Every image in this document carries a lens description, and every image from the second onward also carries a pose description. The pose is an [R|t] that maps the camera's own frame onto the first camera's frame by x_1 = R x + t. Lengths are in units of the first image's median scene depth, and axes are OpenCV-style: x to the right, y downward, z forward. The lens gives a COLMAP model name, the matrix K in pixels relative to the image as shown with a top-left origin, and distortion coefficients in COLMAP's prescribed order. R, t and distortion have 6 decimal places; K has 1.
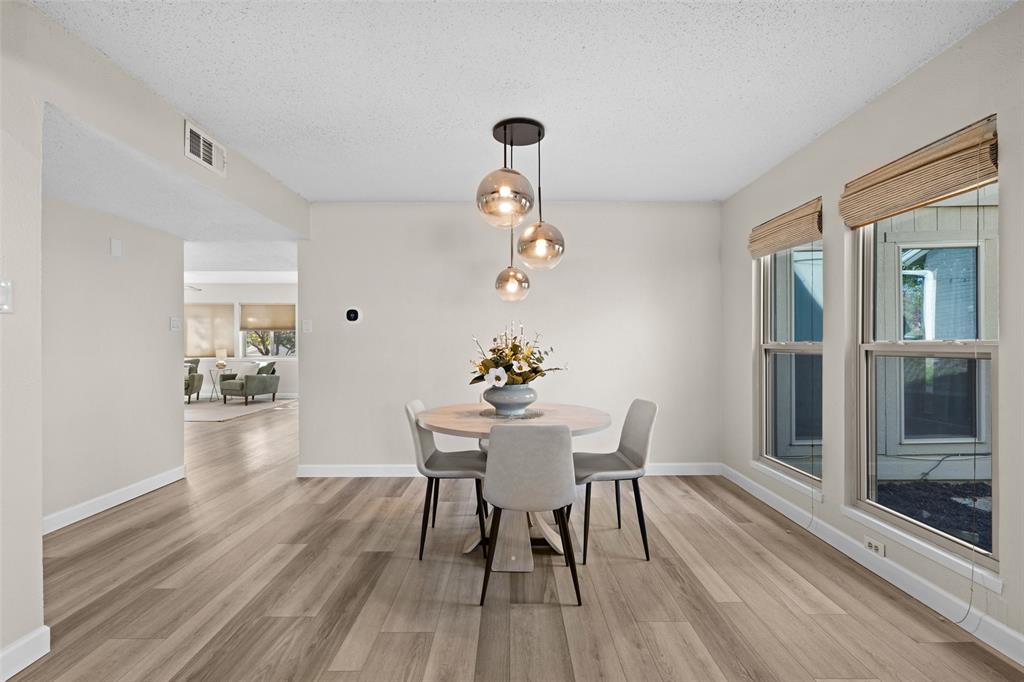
lens RADIAL K [[445.0, 0, 512.0], [0, 445.0, 341.0], [0, 0, 1]] dist [0.000002, 0.000666]
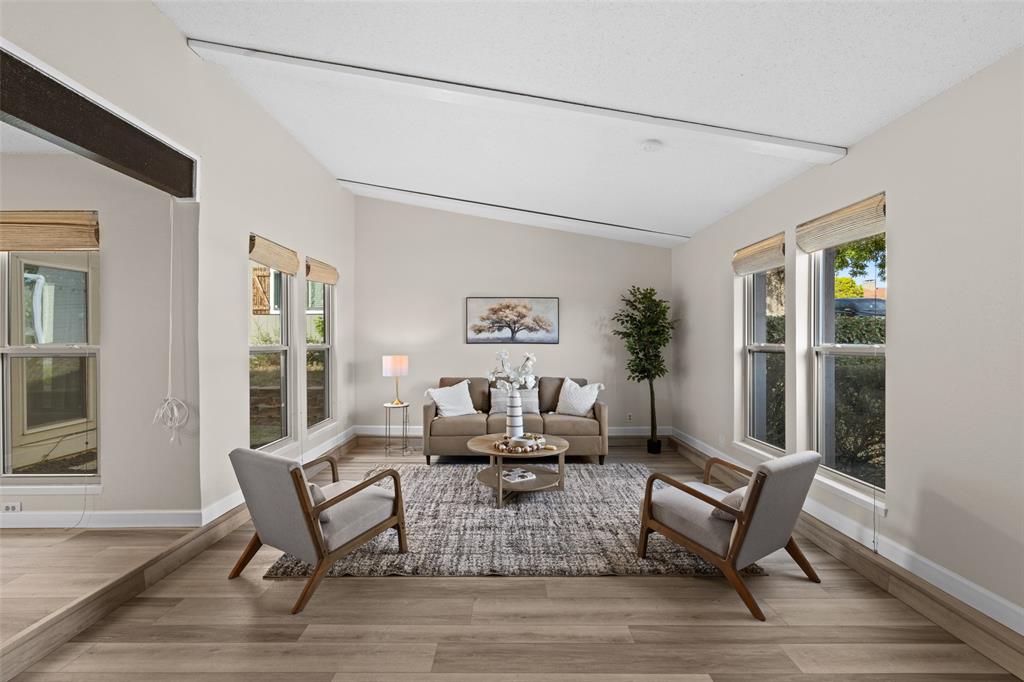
lens RADIAL K [[446.5, 0, 509.8], [0, 446.5, 343.0], [0, 0, 1]] dist [-0.001010, 0.000228]
pose [[0.004881, 0.000231, 0.999988, -0.436259], [0.002930, 0.999996, -0.000245, -0.003856], [-0.999984, 0.002931, 0.004880, -0.415051]]
